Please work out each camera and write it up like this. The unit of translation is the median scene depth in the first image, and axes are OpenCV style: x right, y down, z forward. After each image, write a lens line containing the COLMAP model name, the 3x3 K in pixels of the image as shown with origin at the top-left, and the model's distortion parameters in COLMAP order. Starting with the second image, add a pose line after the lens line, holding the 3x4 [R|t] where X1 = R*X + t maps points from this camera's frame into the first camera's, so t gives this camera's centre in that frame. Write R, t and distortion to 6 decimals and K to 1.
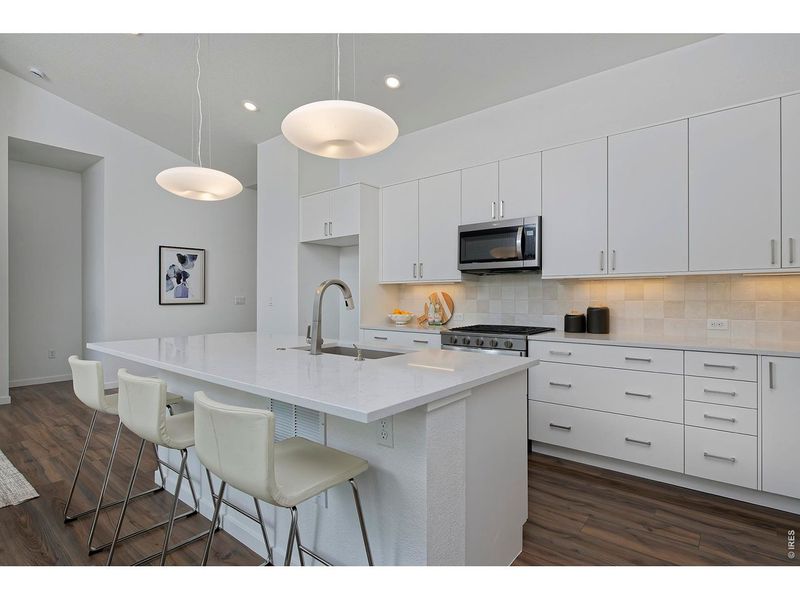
lens RADIAL K [[417.8, 0, 400.0], [0, 417.8, 300.0], [0, 0, 1]] dist [0.000136, 0.000246]
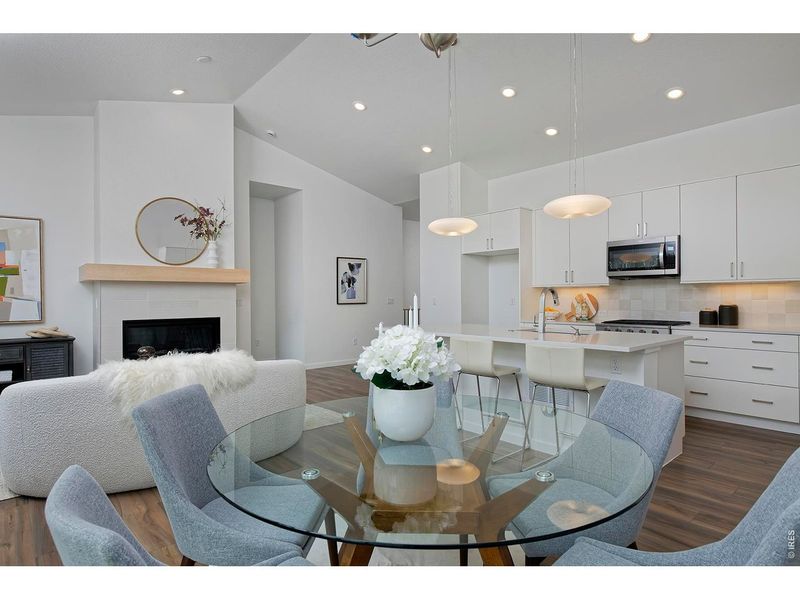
lens RADIAL K [[453.5, 0, 400.0], [0, 453.5, 300.0], [0, 0, 1]] dist [-0.001672, 0.000827]
pose [[0.986364, -0.001568, -0.164573, -0.267750], [0.001214, 0.999997, -0.002254, 0.003292], [0.164576, 0.002024, 0.986362, -0.495423]]
